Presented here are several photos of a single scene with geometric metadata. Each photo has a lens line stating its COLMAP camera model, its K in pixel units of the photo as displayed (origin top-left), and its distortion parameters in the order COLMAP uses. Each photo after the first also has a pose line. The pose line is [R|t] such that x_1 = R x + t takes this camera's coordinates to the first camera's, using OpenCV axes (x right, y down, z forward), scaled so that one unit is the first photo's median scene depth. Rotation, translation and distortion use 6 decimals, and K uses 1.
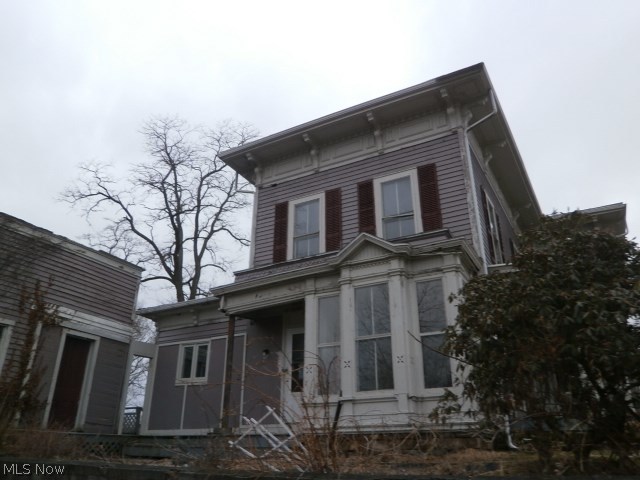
lens RADIAL K [[497.2, 0, 319.0], [0, 497.2, 238.0], [0, 0, 1]] dist [-0.043833, -0.005331]
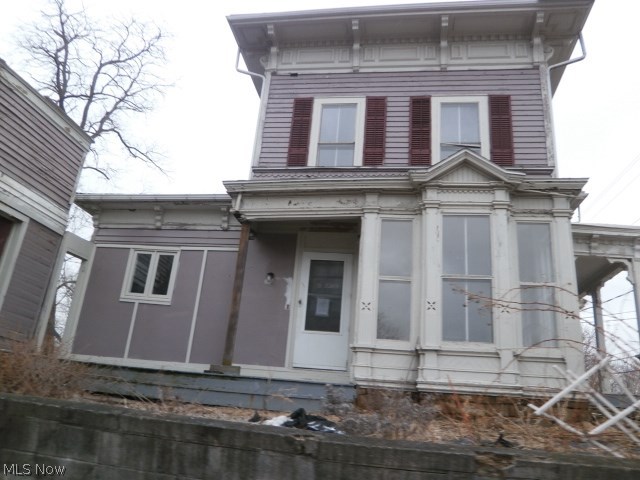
lens RADIAL K [[497.2, 0, 321.5], [0, 497.2, 234.2], [0, 0, 1]] dist [-0.043833, -0.005331]
pose [[0.935237, 0.183110, 0.302990, -0.276969], [-0.210669, 0.975676, 0.060626, 0.098534], [-0.284518, -0.120530, 0.951063, 0.229679]]
